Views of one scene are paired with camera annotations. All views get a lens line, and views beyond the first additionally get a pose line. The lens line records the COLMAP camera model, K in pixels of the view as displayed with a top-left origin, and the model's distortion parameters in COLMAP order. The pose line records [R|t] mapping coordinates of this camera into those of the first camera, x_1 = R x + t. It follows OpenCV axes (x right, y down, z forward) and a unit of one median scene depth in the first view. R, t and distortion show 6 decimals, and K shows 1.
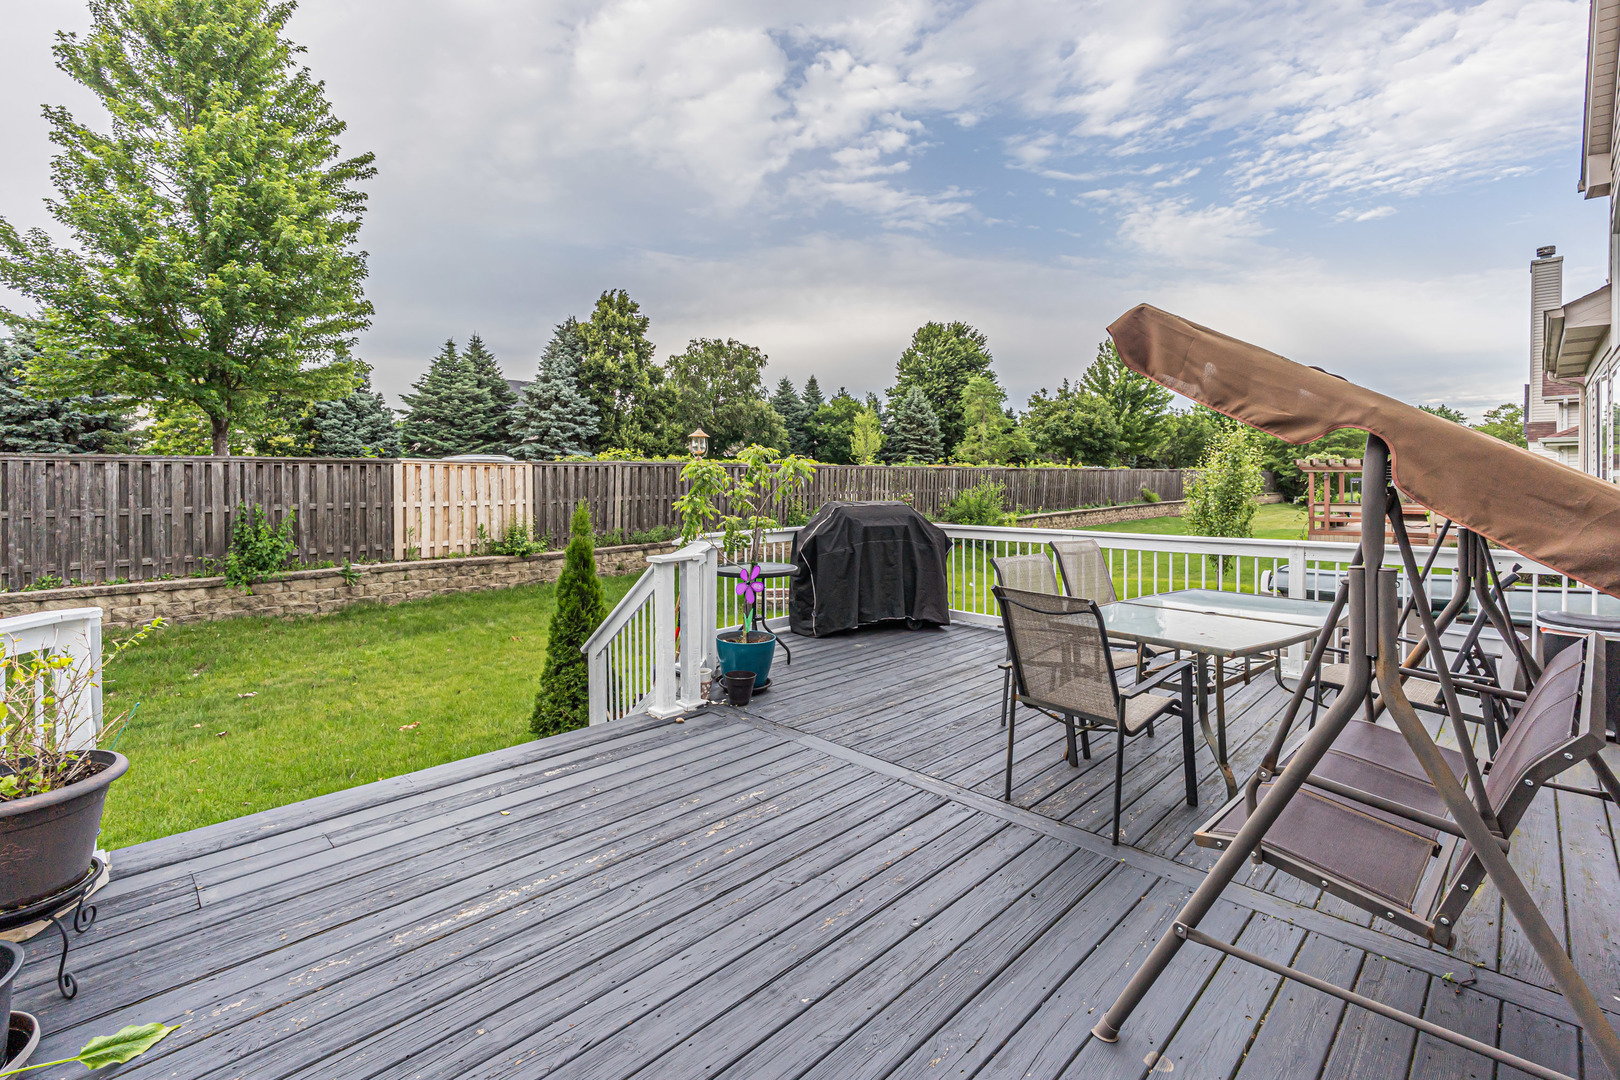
lens RADIAL K [[701.3, 0, 838.8], [0, 701.3, 489.8], [0, 0, 1]] dist [-0.003669, 0.000126]
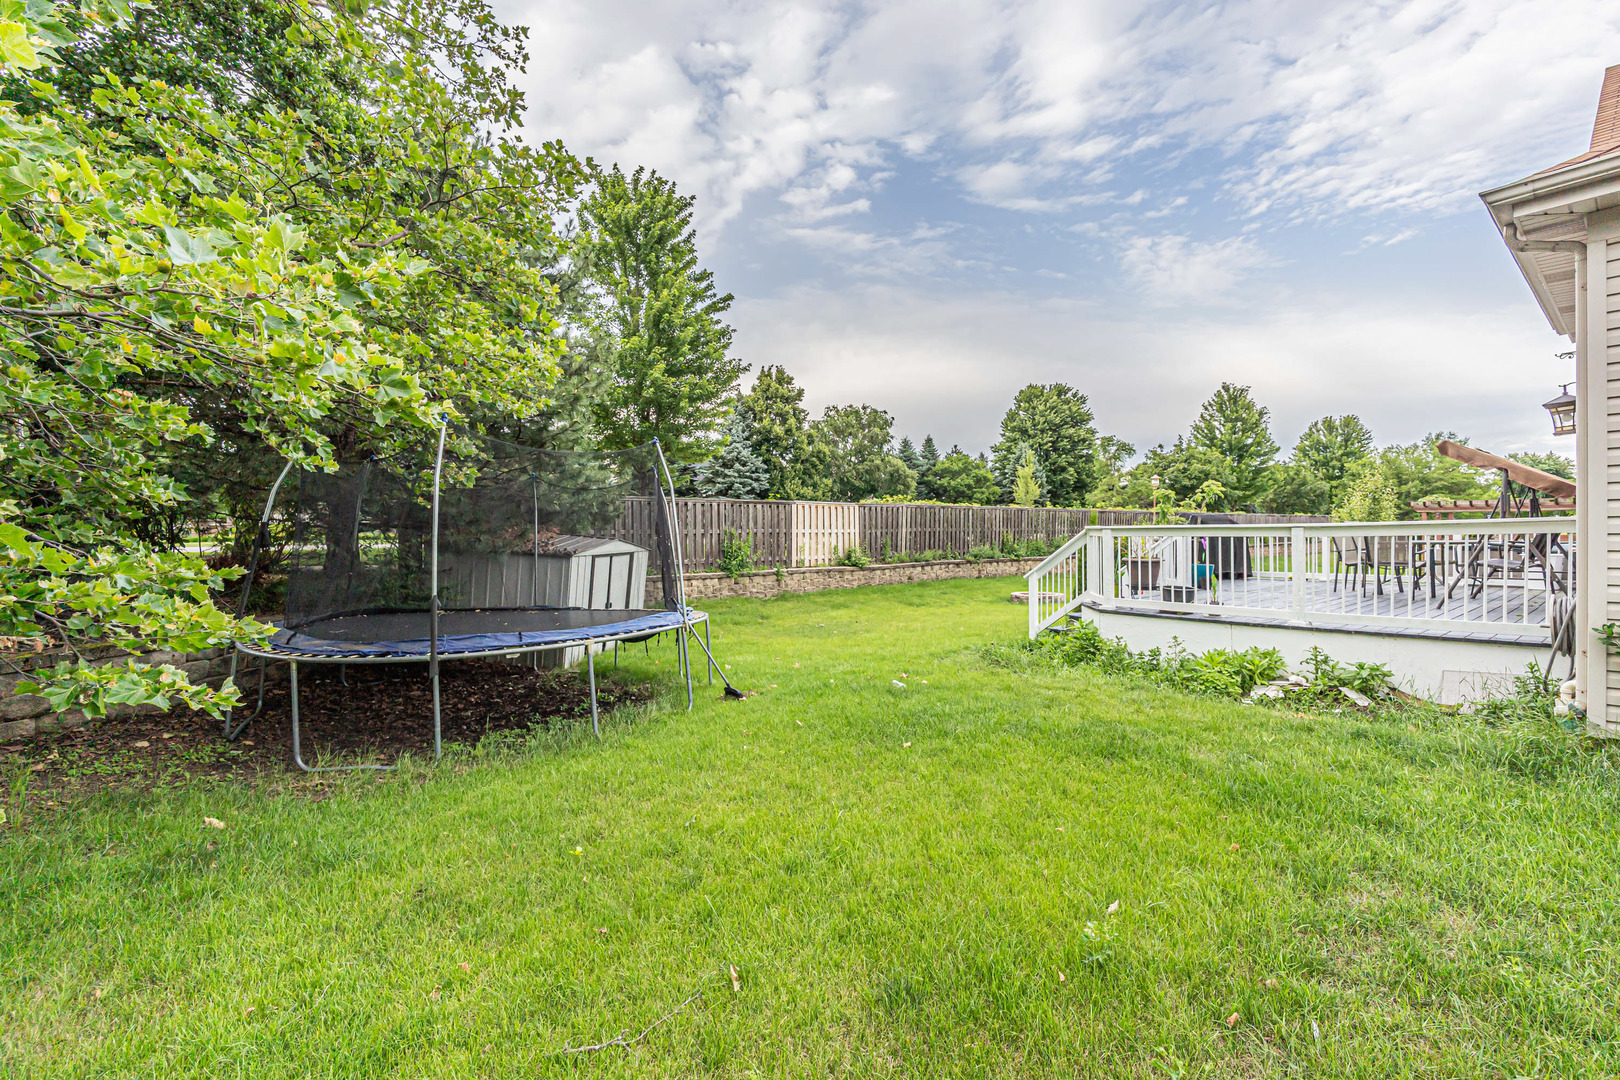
lens RADIAL K [[701.3, 0, 819.5], [0, 701.3, 537.9], [0, 0, 1]] dist [-0.003669, 0.000126]
pose [[0.994967, -0.003364, -0.100143, -0.129528], [0.002306, 0.999940, -0.010681, 0.016324], [0.100173, 0.010397, 0.994916, -0.162260]]
